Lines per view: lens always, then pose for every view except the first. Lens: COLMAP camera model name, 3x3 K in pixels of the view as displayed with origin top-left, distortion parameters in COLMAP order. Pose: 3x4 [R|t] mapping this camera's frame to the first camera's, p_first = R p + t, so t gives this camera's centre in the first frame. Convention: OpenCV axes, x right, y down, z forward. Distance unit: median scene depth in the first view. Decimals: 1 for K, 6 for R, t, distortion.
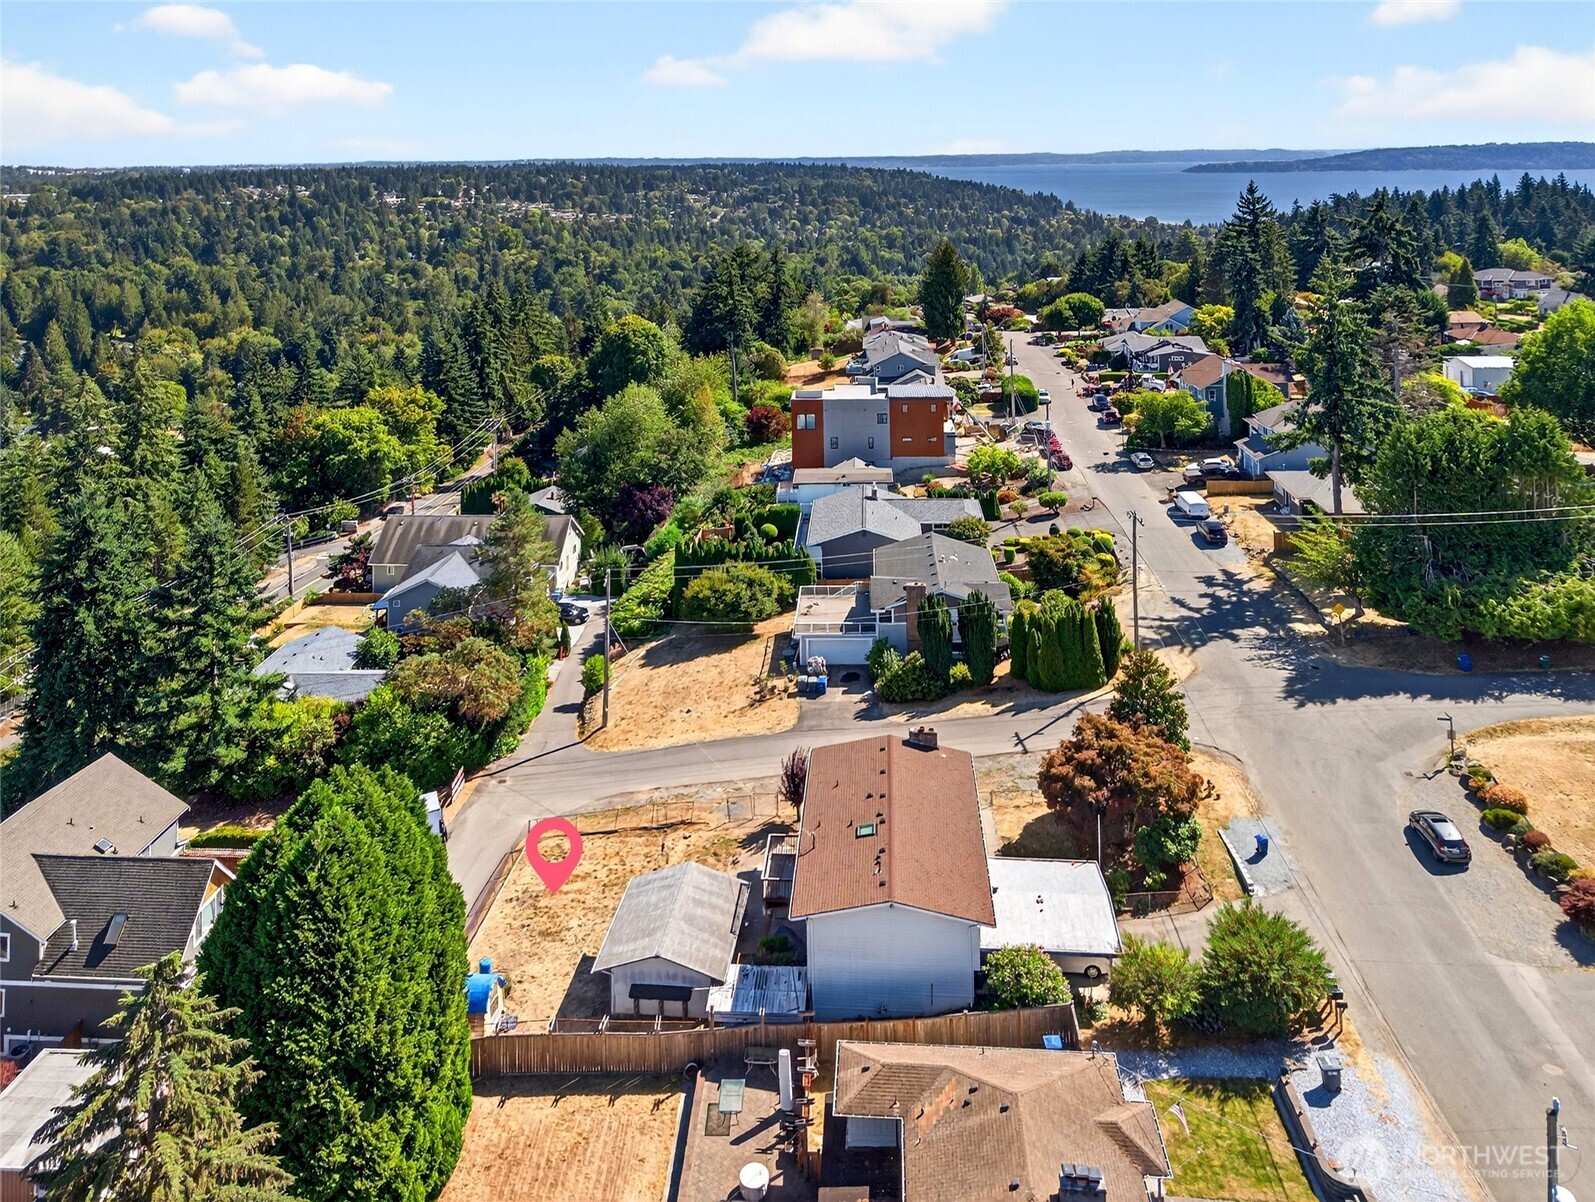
lens RADIAL K [[1116.1, 0, 808.3], [0, 1116.1, 581.5], [0, 0, 1]] dist [0.035558, -0.037089]
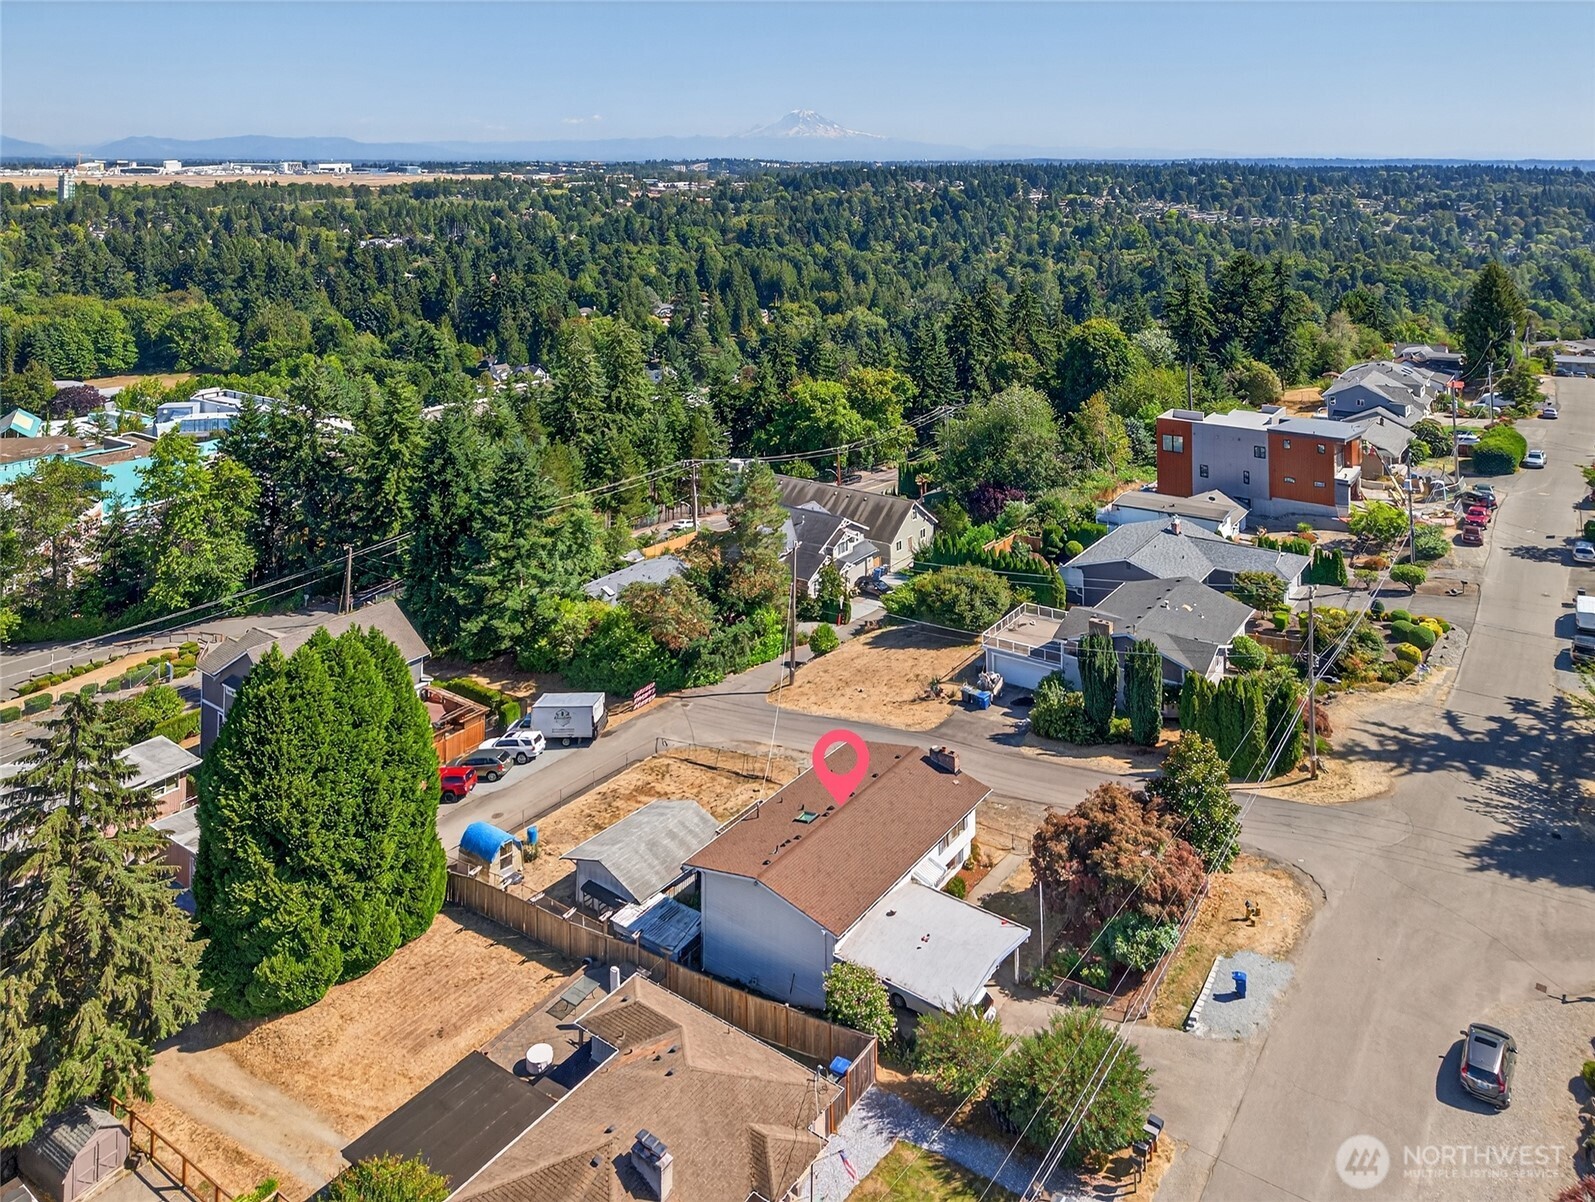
lens RADIAL K [[1117.3, 0, 797.5], [0, 1117.3, 601.0], [0, 0, 1]] dist [0.032316, -0.031121]
pose [[0.844230, 0.209425, -0.493373, 0.152030], [-0.201414, 0.976997, 0.070063, -0.012464], [0.496697, 0.040223, 0.866991, 0.029052]]
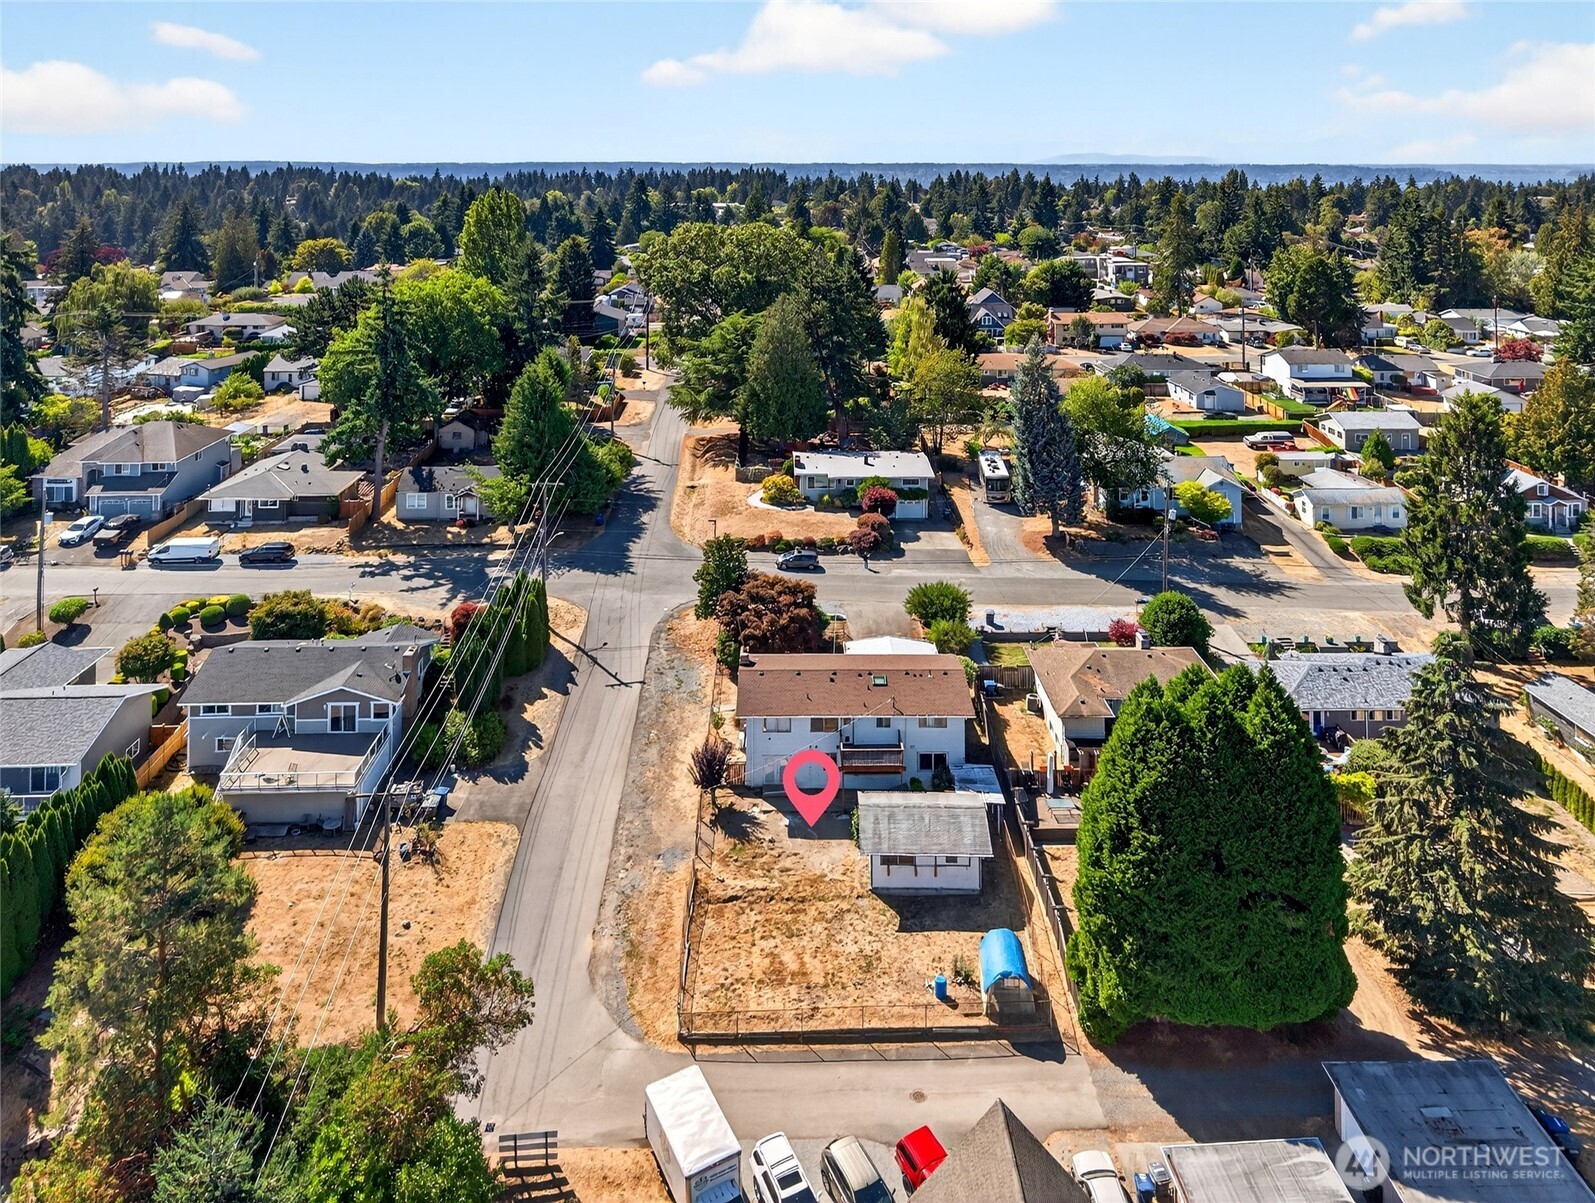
lens RADIAL K [[1117.3, 0, 797.5], [0, 1117.3, 601.5], [0, 0, 1]] dist [0.032316, -0.031121]
pose [[-0.088590, -0.352886, 0.931463, -0.337252], [0.356252, 0.862057, 0.360474, -0.109004], [-0.930181, 0.363770, 0.049346, 0.294780]]
